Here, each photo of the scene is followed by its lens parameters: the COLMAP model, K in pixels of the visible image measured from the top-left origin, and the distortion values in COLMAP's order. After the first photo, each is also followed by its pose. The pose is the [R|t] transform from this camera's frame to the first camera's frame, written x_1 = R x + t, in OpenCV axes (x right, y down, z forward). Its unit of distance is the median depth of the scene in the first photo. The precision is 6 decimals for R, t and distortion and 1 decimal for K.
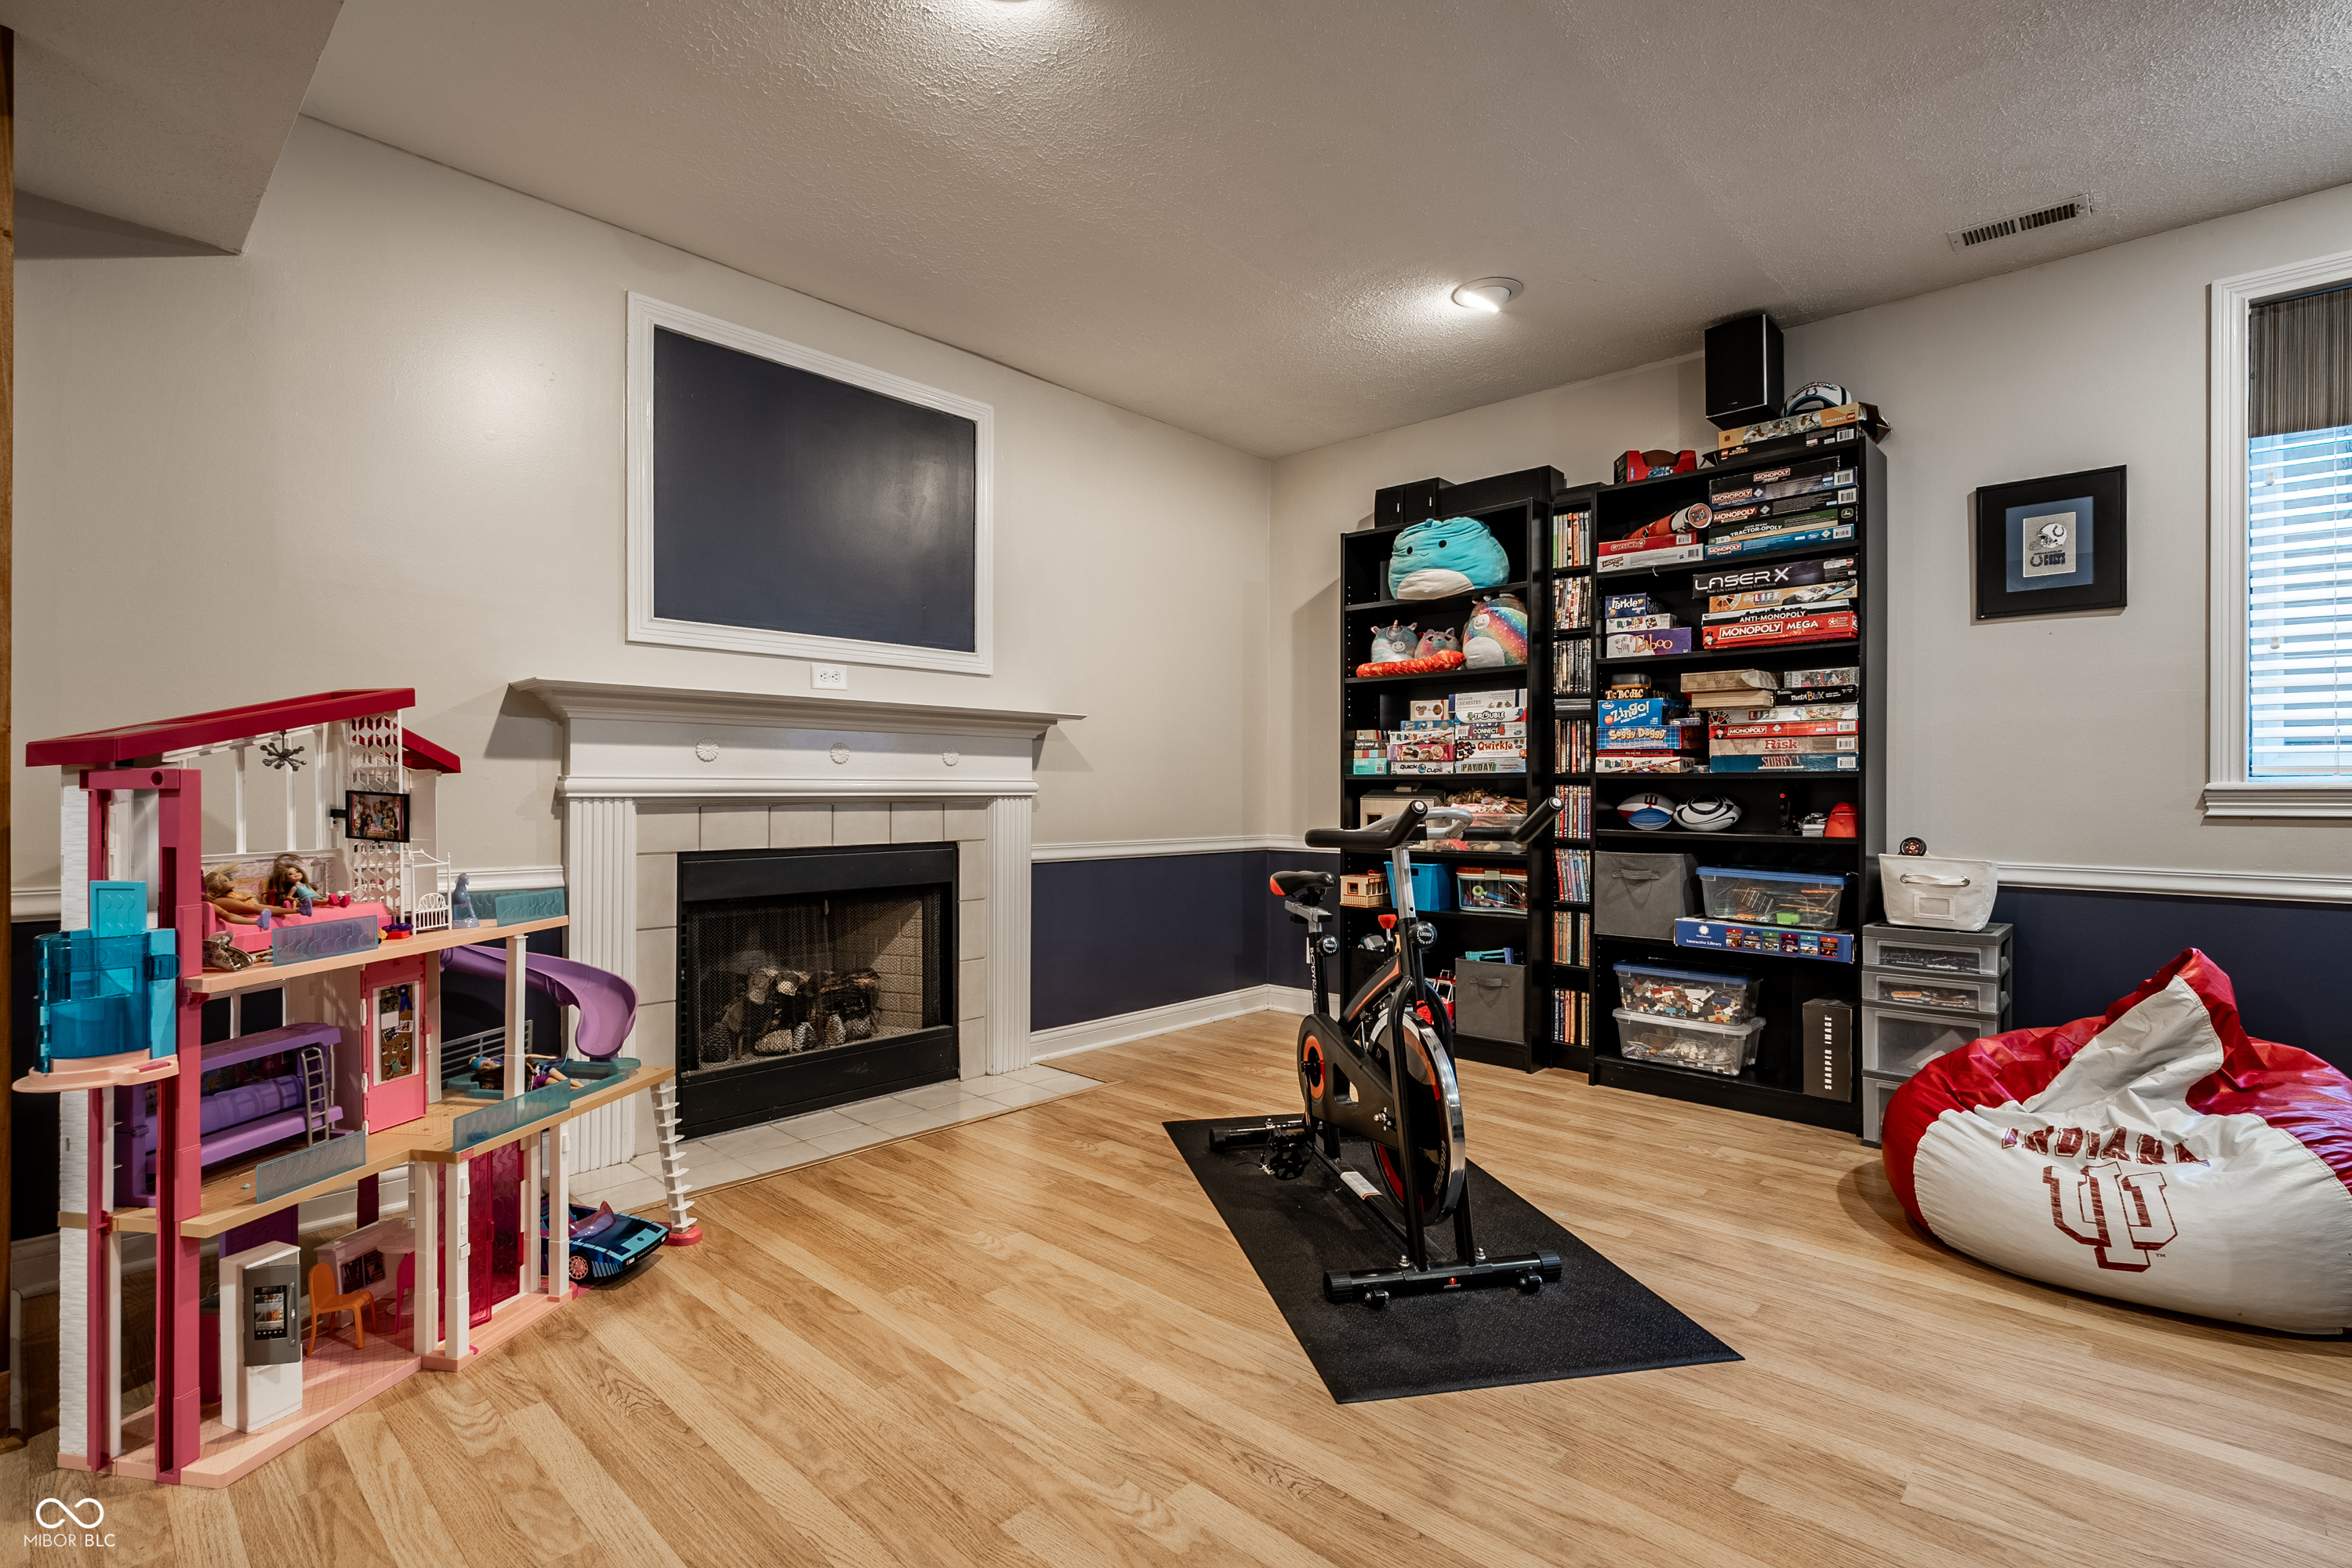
lens RADIAL K [[1094.4, 0, 1208.5], [0, 1094.4, 786.5], [0, 0, 1]] dist [0.000892, 0.000235]
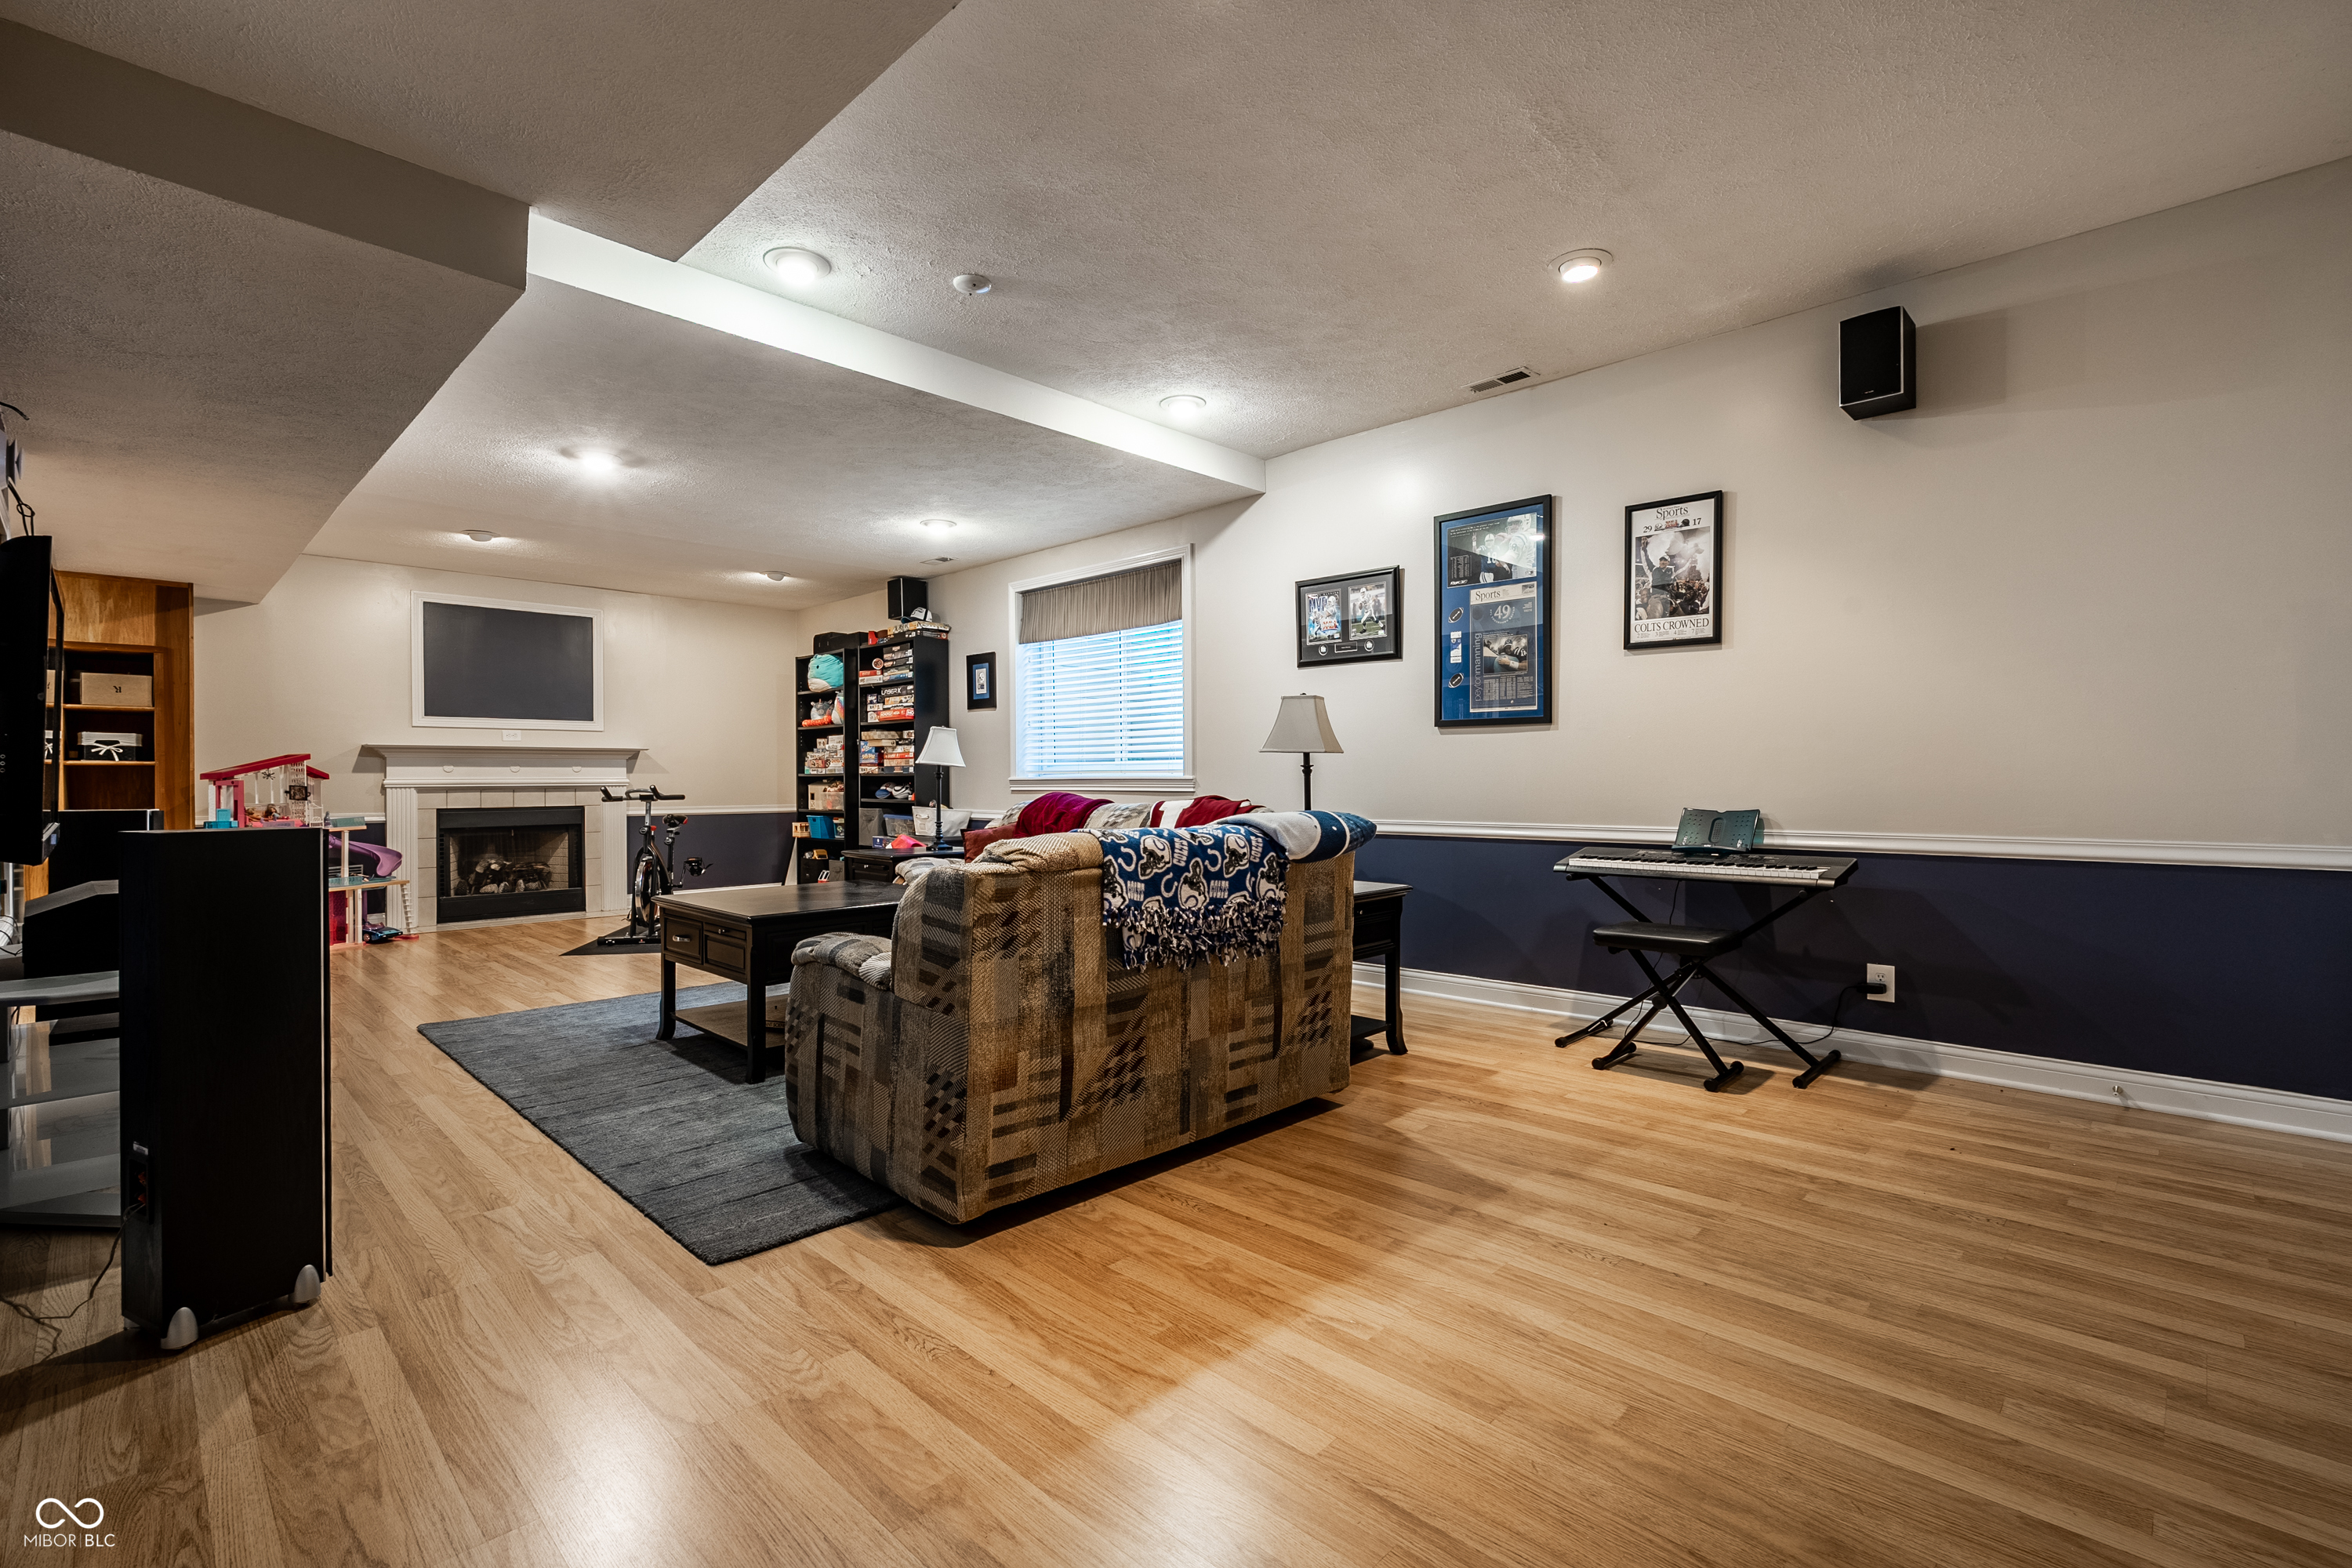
lens RADIAL K [[1067.8, 0, 1220.6], [0, 1067.8, 783.6], [0, 0, 1]] dist [-0.000697, -0.000150]
pose [[0.999705, -0.007283, -0.023162, 1.317269], [0.007458, 0.999944, 0.007465, -0.002567], [0.023106, -0.007635, 0.999704, -1.353300]]
